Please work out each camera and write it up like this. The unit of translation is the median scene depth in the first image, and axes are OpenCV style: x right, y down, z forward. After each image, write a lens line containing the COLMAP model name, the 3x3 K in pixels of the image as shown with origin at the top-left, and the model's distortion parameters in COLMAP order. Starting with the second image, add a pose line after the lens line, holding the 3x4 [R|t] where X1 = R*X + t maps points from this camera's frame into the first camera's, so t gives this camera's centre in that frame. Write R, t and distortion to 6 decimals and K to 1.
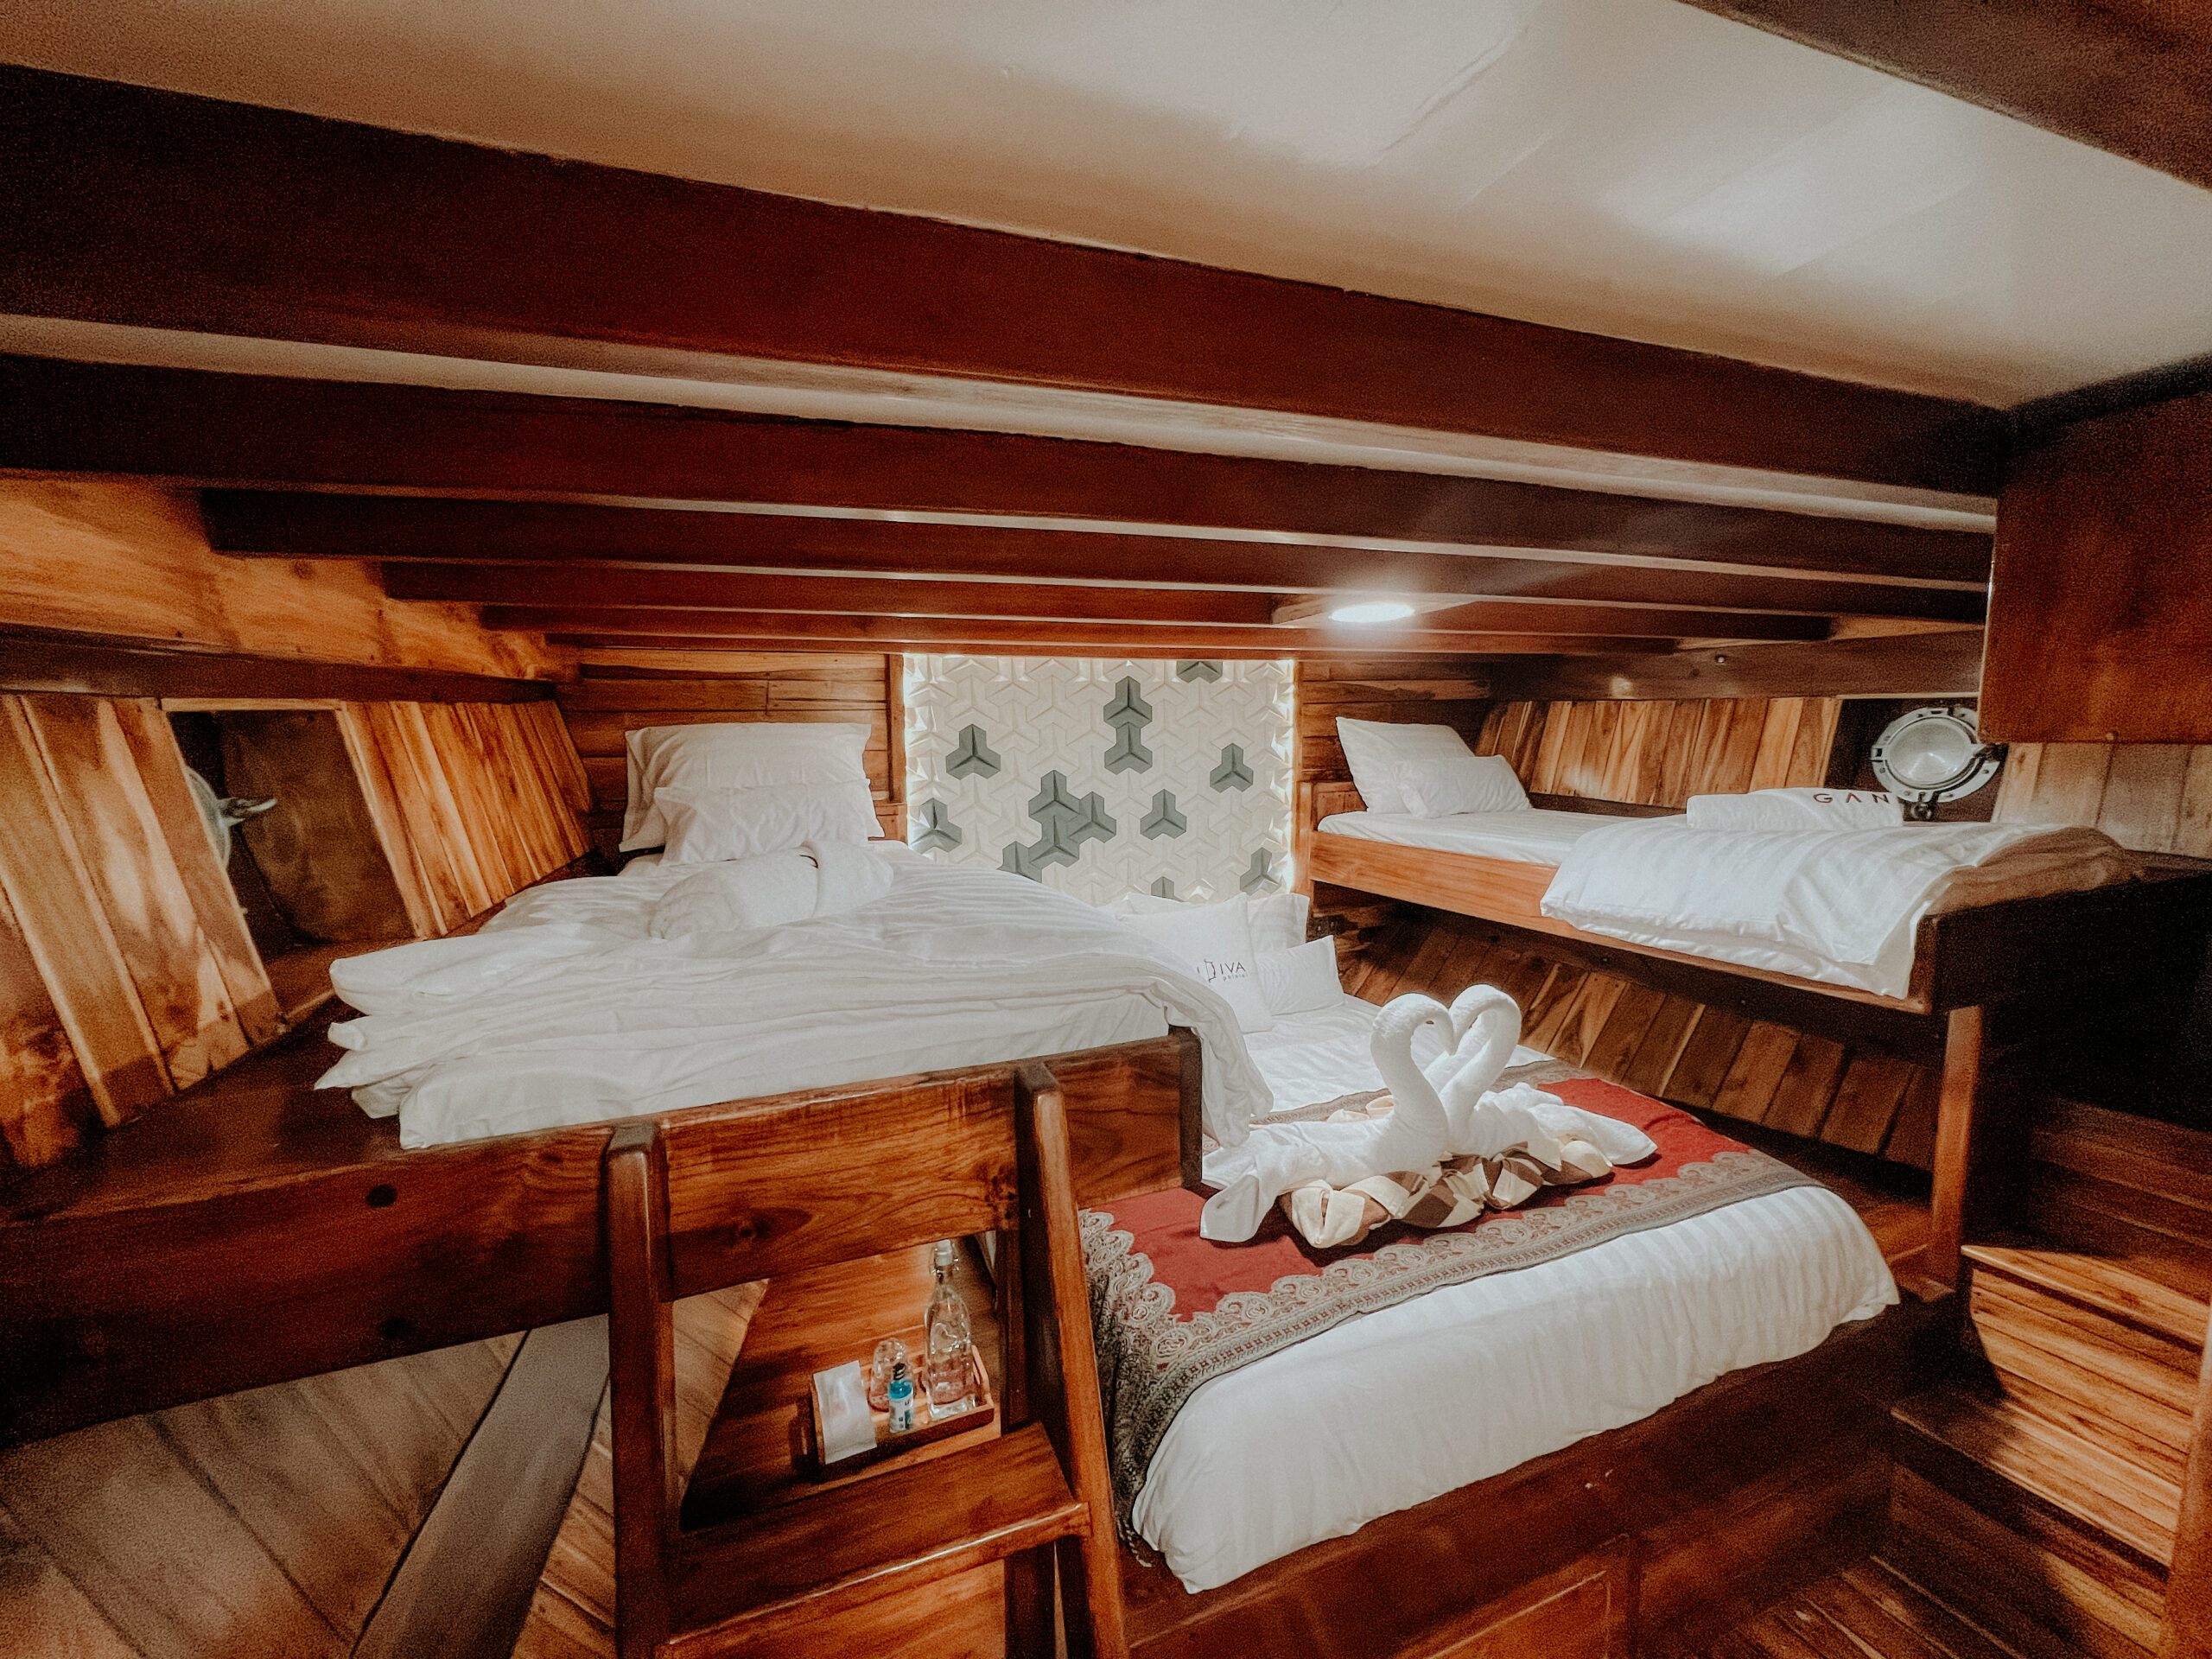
lens RADIAL K [[899.8, 0, 1112.0], [0, 899.8, 849.4], [0, 0, 1]] dist [-0.004131, 0.001229]
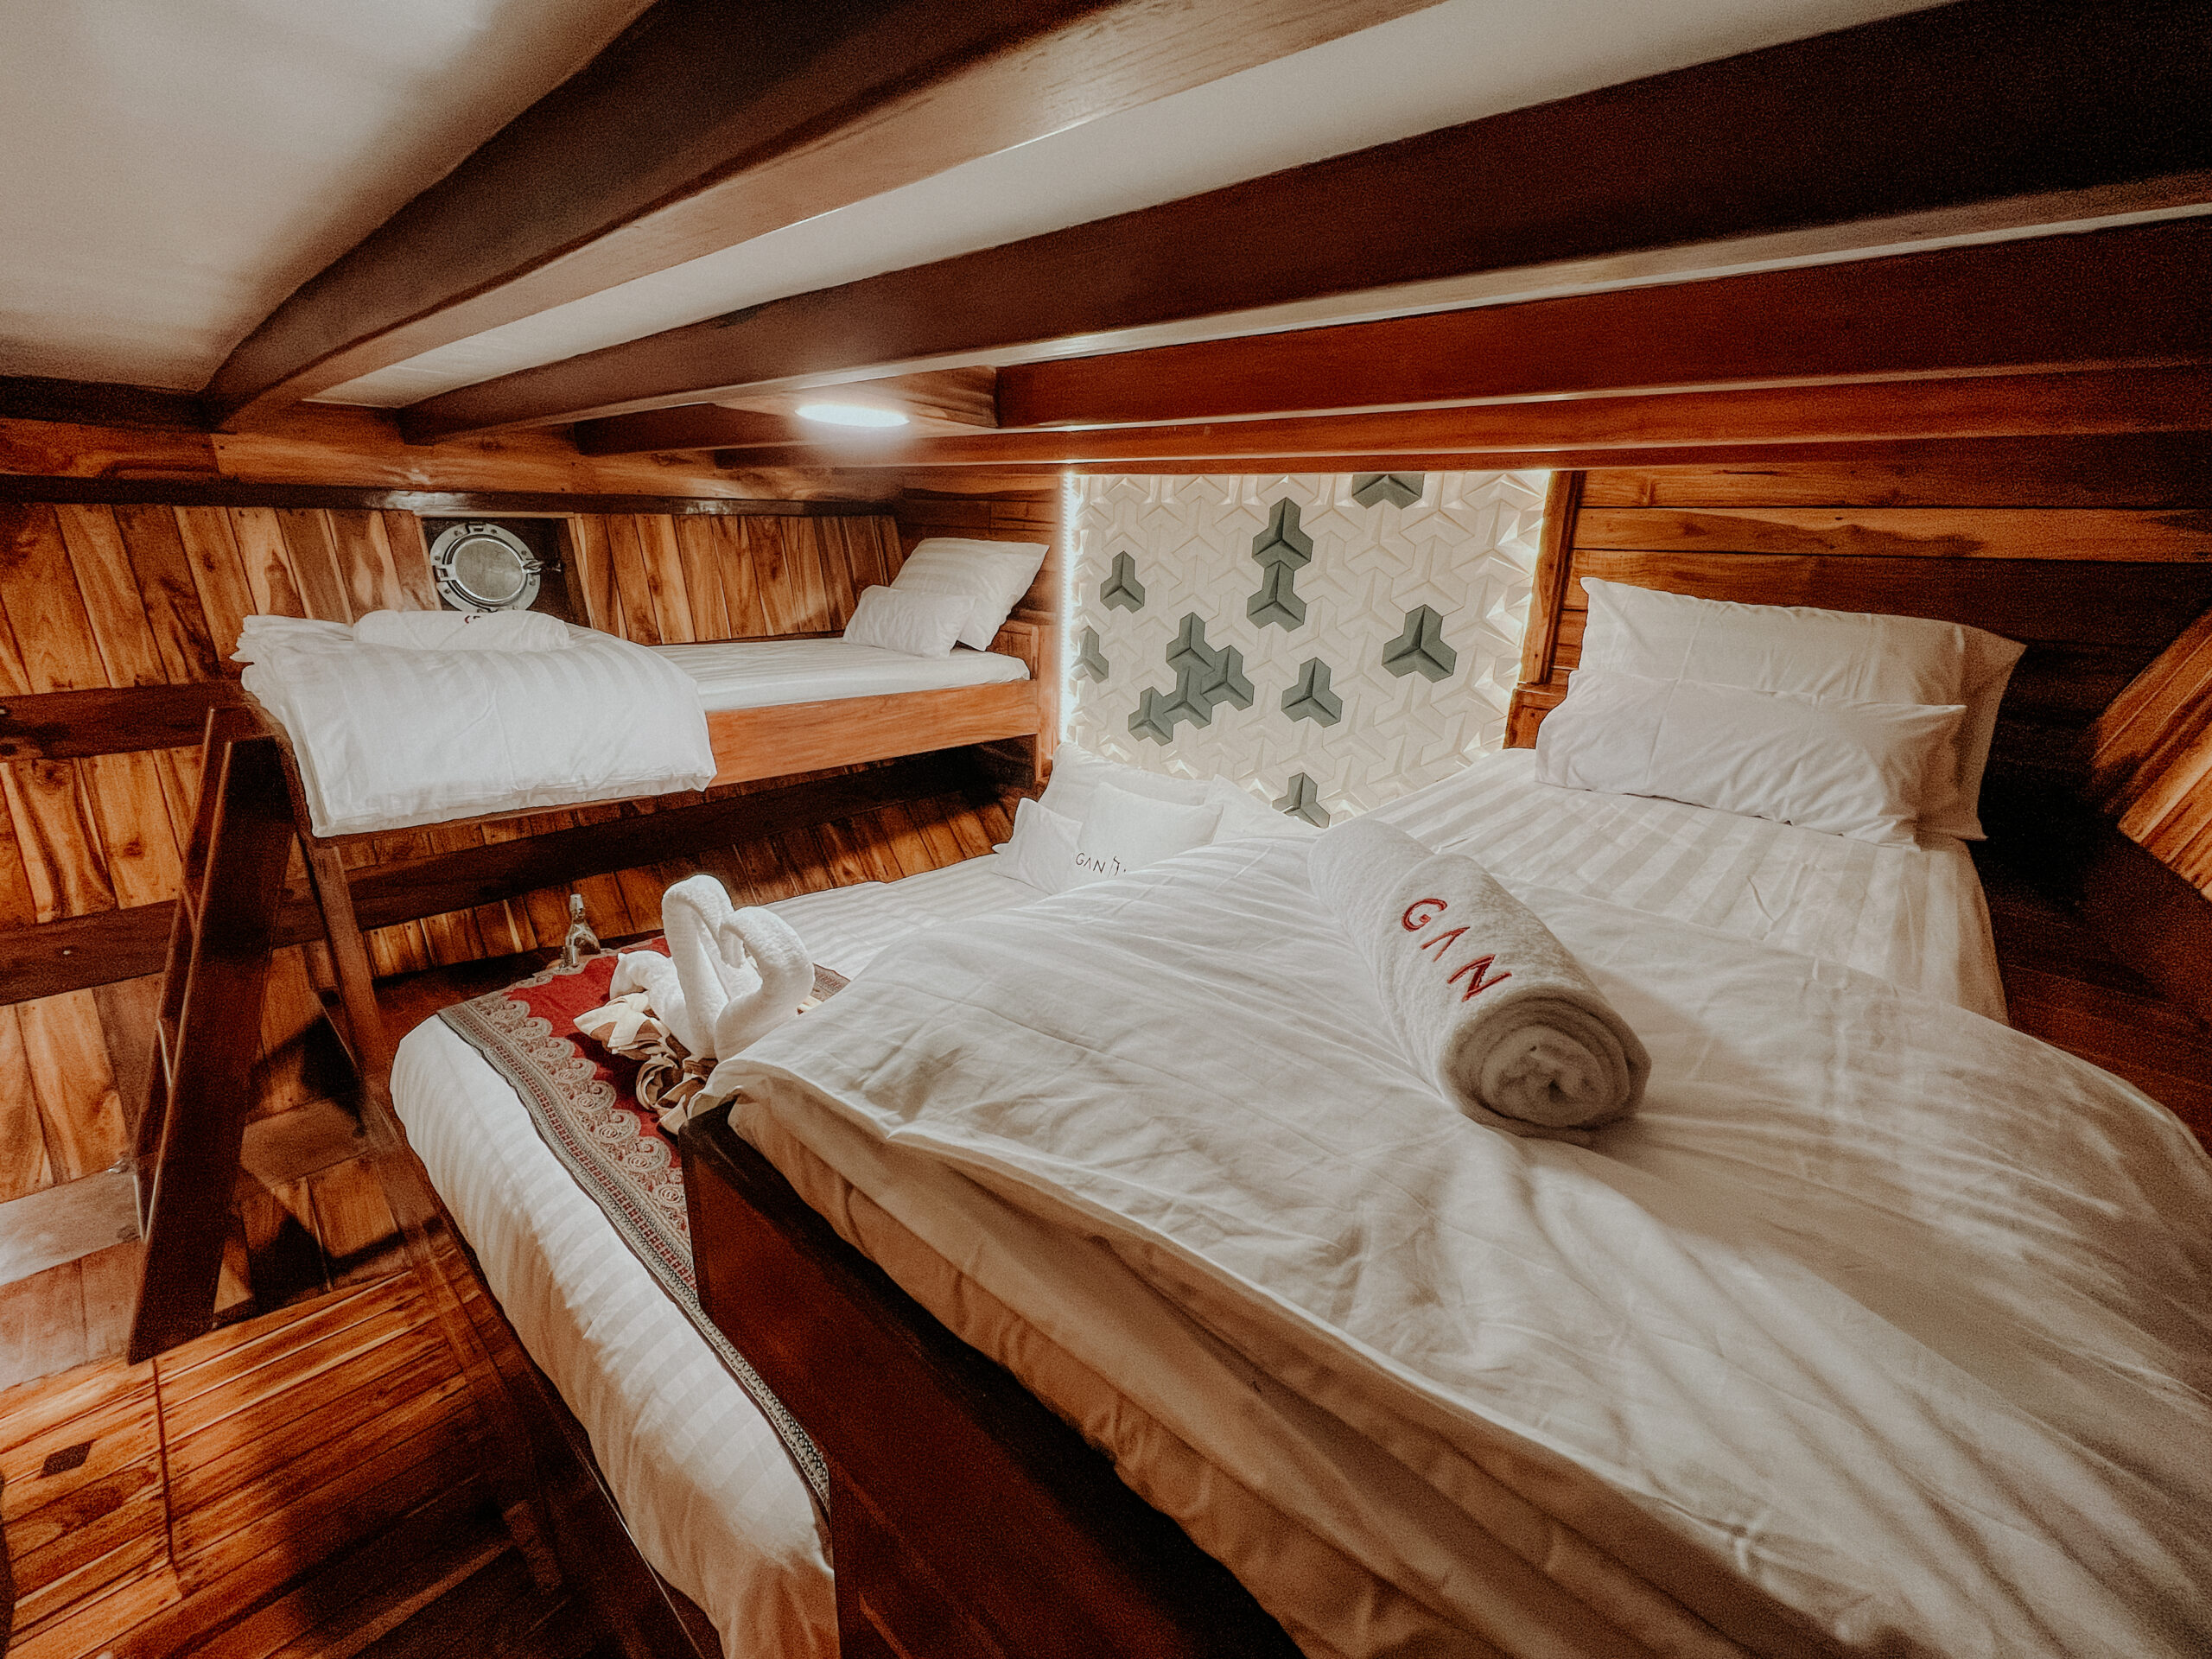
lens RADIAL K [[899.8, 0, 1096.7], [0, 899.8, 840.1], [0, 0, 1]] dist [-0.004131, 0.001229]
pose [[0.452474, 0.312049, -0.835400, 0.665474], [-0.181457, 0.949399, 0.256350, -0.083500], [0.873121, 0.035598, 0.486202, 0.499107]]
